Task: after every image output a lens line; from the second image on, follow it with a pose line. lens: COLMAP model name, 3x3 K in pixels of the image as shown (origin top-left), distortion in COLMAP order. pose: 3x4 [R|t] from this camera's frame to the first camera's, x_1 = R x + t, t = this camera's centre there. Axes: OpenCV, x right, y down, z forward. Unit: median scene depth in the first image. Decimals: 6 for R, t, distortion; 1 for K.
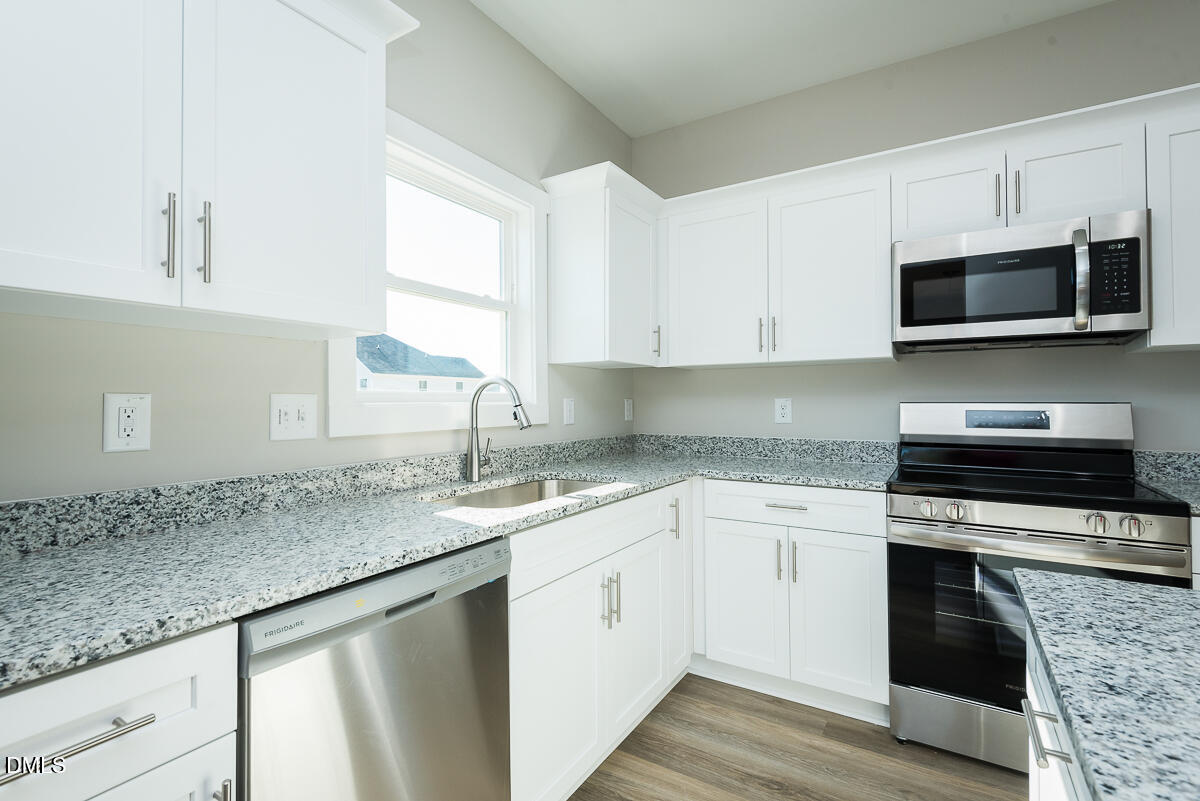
lens RADIAL K [[562.2, 0, 600.0], [0, 562.2, 400.5], [0, 0, 1]] dist [0.068741, -0.021290]
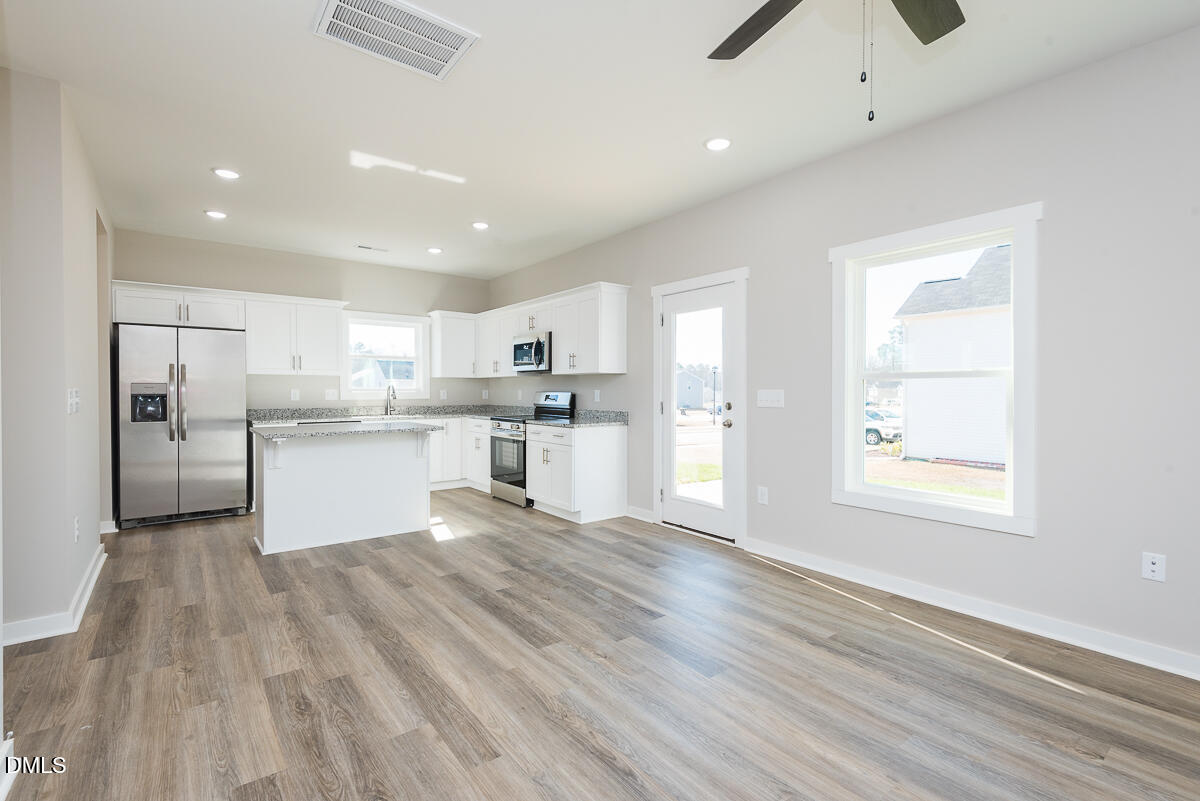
lens RADIAL K [[542.8, 0, 599.6], [0, 542.8, 396.5], [0, 0, 1]] dist [0.033668, -0.018239]
pose [[0.937887, 0.006299, -0.346883, 2.070541], [-0.001677, 0.999906, 0.013622, -0.010682], [0.346936, -0.012194, 0.937809, -1.585259]]
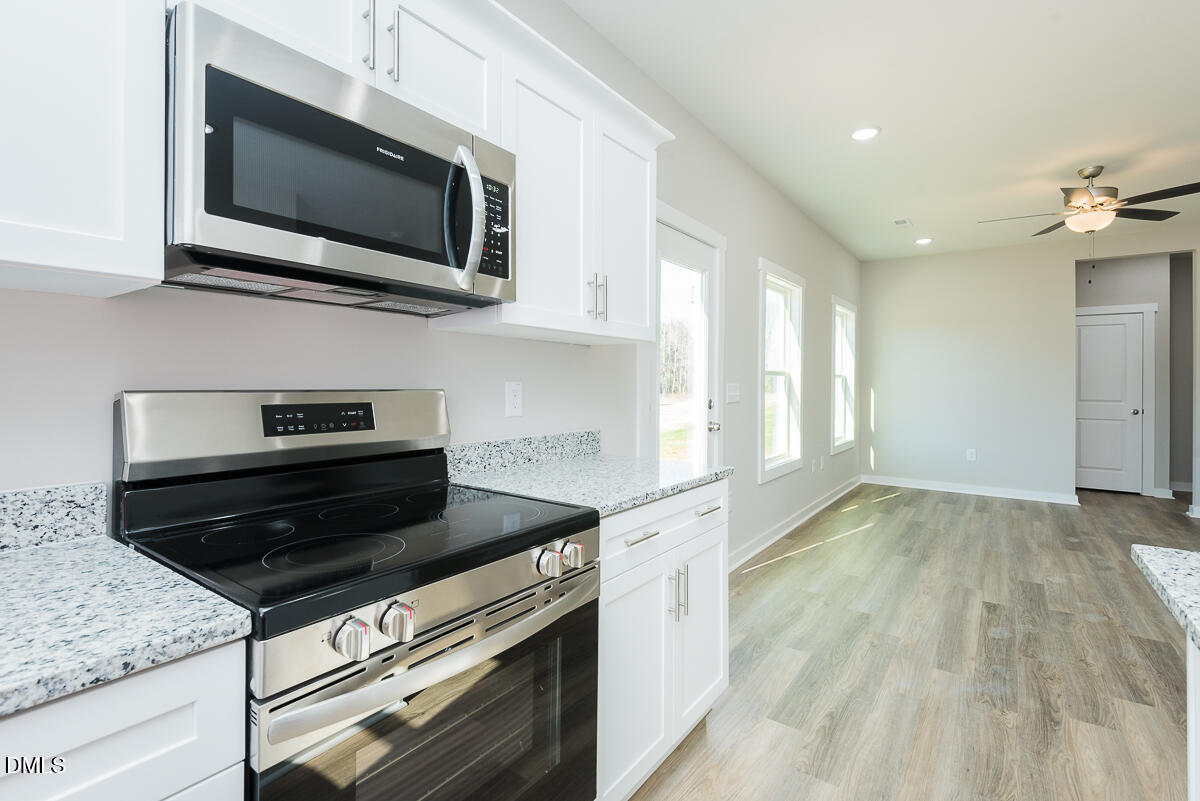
lens RADIAL K [[556.4, 0, 609.6], [0, 556.4, 378.4], [0, 0, 1]] dist [0.017974, -0.009310]
pose [[0.059203, 0.008467, 0.998210, 0.145649], [-0.008445, 0.999932, -0.007981, -0.007392], [-0.998210, -0.007958, 0.059271, 0.736085]]
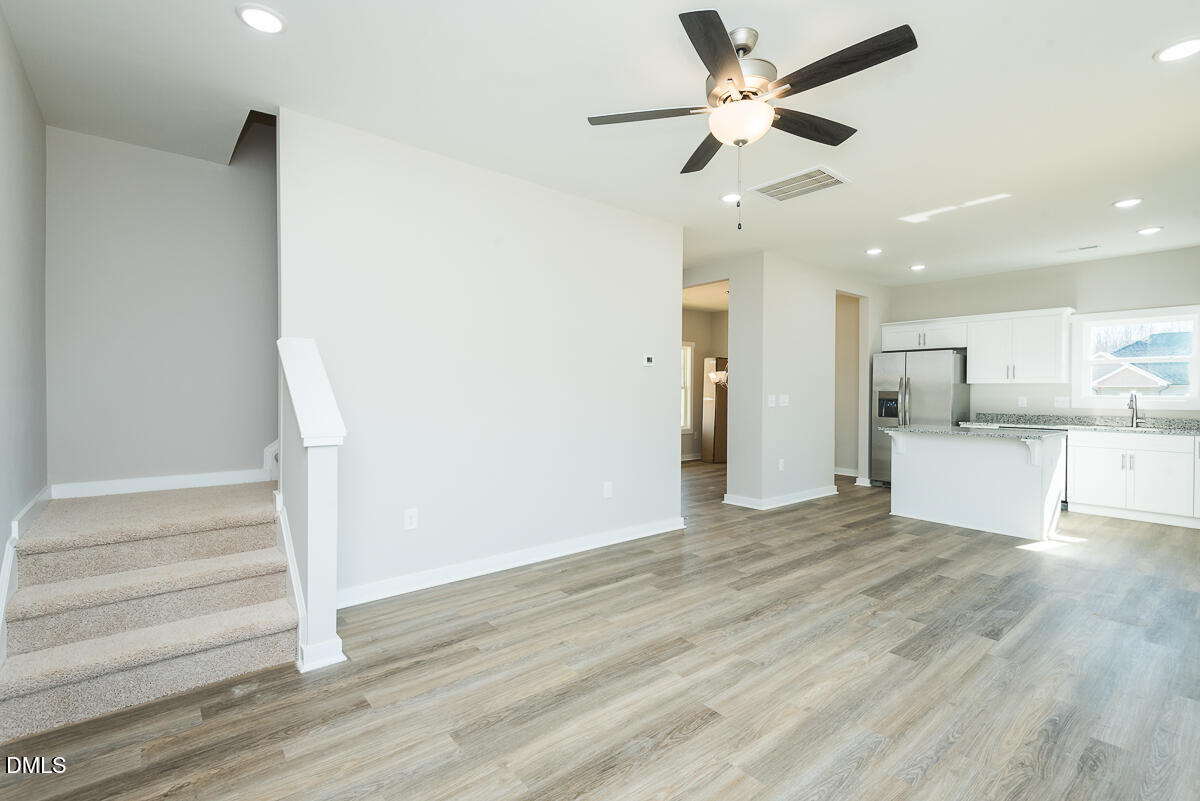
lens RADIAL K [[546.8, 0, 595.7], [0, 546.8, 393.7], [0, 0, 1]] dist [0.027956, -0.014684]
pose [[-0.319269, 0.003548, -0.947658, 3.334193], [-0.007100, 0.999956, 0.006135, -0.024715], [0.947638, 0.008687, -0.319229, -0.701590]]
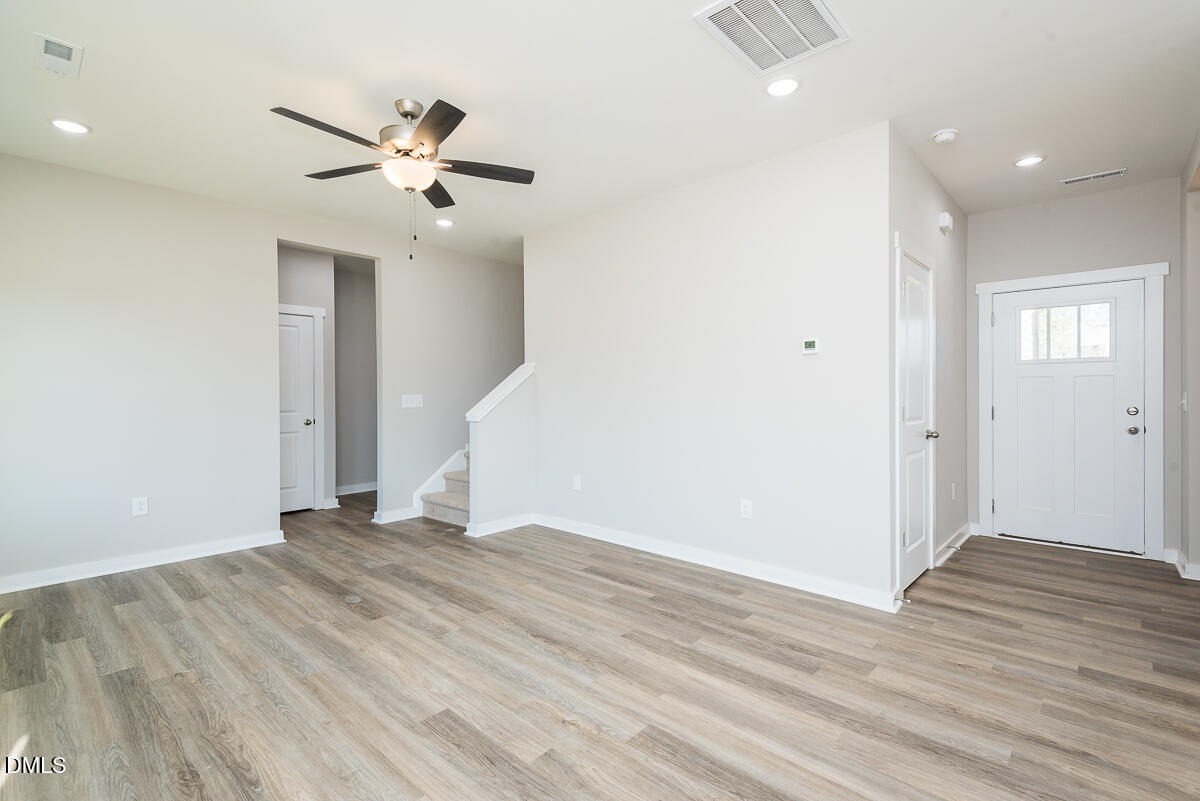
lens RADIAL K [[546.8, 0, 595.7], [0, 546.8, 393.7], [0, 0, 1]] dist [0.027956, -0.014684]
pose [[-0.981424, 0.004407, 0.191802, 1.416752], [0.004866, 0.999986, 0.001925, -0.015842], [-0.191791, 0.002823, -0.981432, 0.511513]]
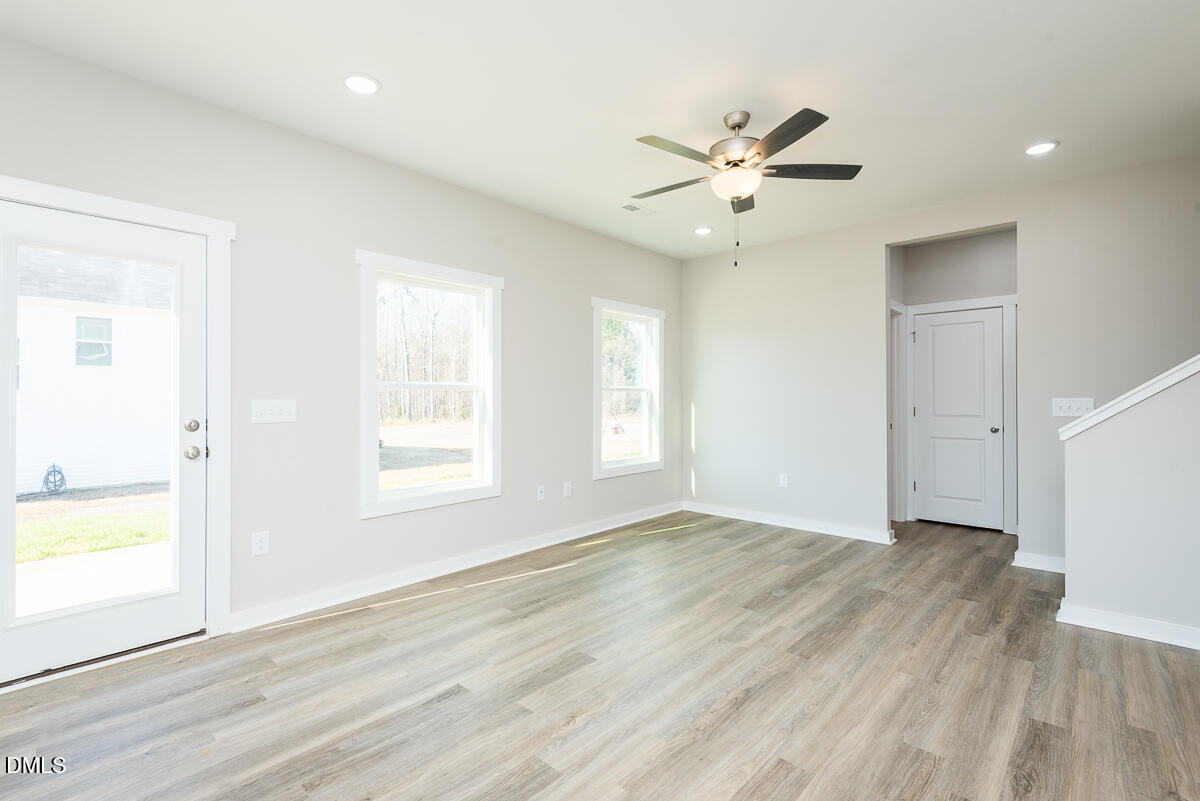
lens RADIAL K [[542.8, 0, 599.6], [0, 542.8, 396.5], [0, 0, 1]] dist [0.033668, -0.018239]
pose [[0.182121, 0.004390, 0.983266, 0.673813], [0.000976, 0.999989, -0.004646, -0.009694], [-0.983276, 0.001806, 0.182114, -0.691931]]
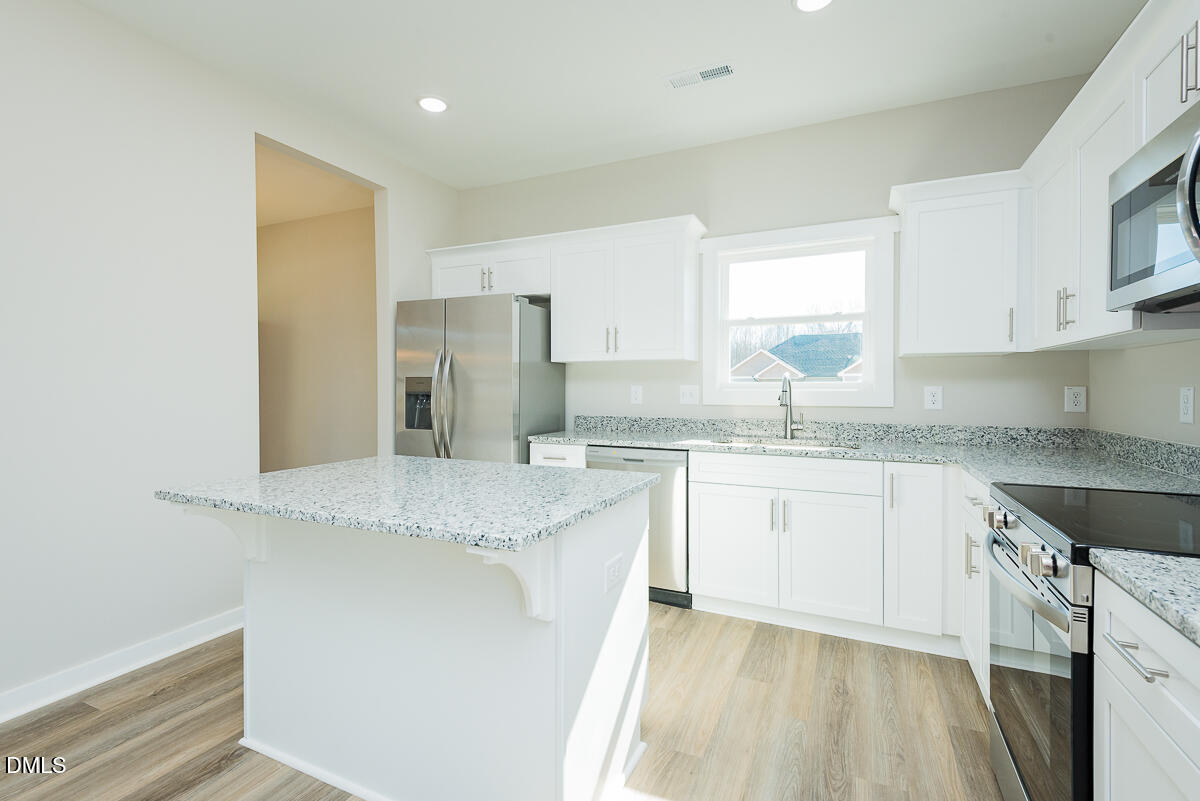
lens RADIAL K [[546.8, 0, 595.7], [0, 546.8, 393.7], [0, 0, 1]] dist [0.027956, -0.014684]
pose [[0.119256, 0.014100, -0.992763, 1.252309], [-0.000553, 0.999900, 0.014135, -0.005504], [0.992863, -0.001137, 0.119252, 0.276663]]
